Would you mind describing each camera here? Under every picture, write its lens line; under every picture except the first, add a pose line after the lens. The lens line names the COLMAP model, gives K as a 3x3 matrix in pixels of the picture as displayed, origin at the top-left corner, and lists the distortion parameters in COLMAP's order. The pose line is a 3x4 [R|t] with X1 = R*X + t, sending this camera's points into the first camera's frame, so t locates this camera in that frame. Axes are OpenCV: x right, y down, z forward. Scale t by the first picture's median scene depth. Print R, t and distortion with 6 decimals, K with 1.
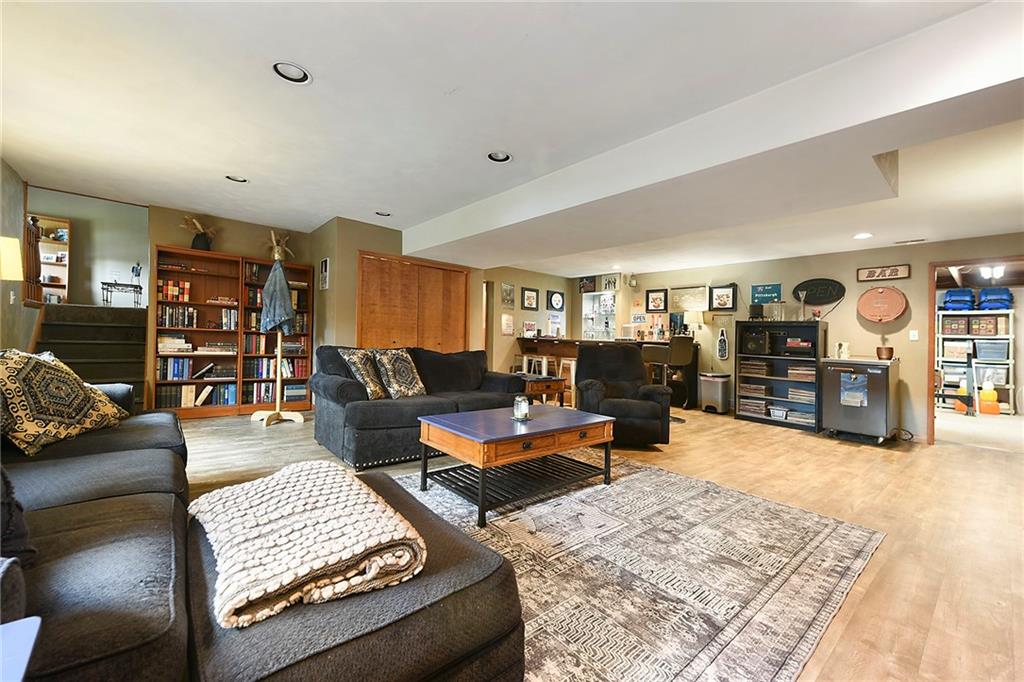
lens RADIAL K [[409.7, 0, 512.0], [0, 409.7, 341.0], [0, 0, 1]] dist [0.000211, 0.000033]
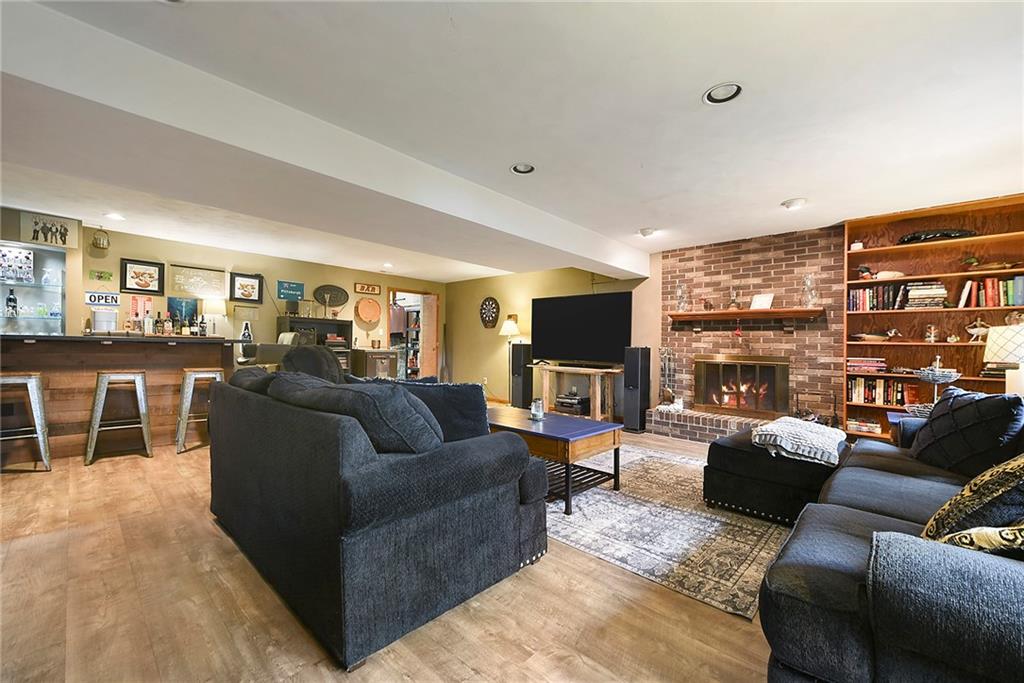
lens RADIAL K [[409.7, 0, 512.0], [0, 409.7, 341.5], [0, 0, 1]] dist [0.000211, 0.000033]
pose [[-0.116160, -0.028530, 0.992821, -0.602560], [-0.019486, 0.999460, 0.026441, -0.028319], [-0.993039, -0.016275, -0.116653, 0.668590]]
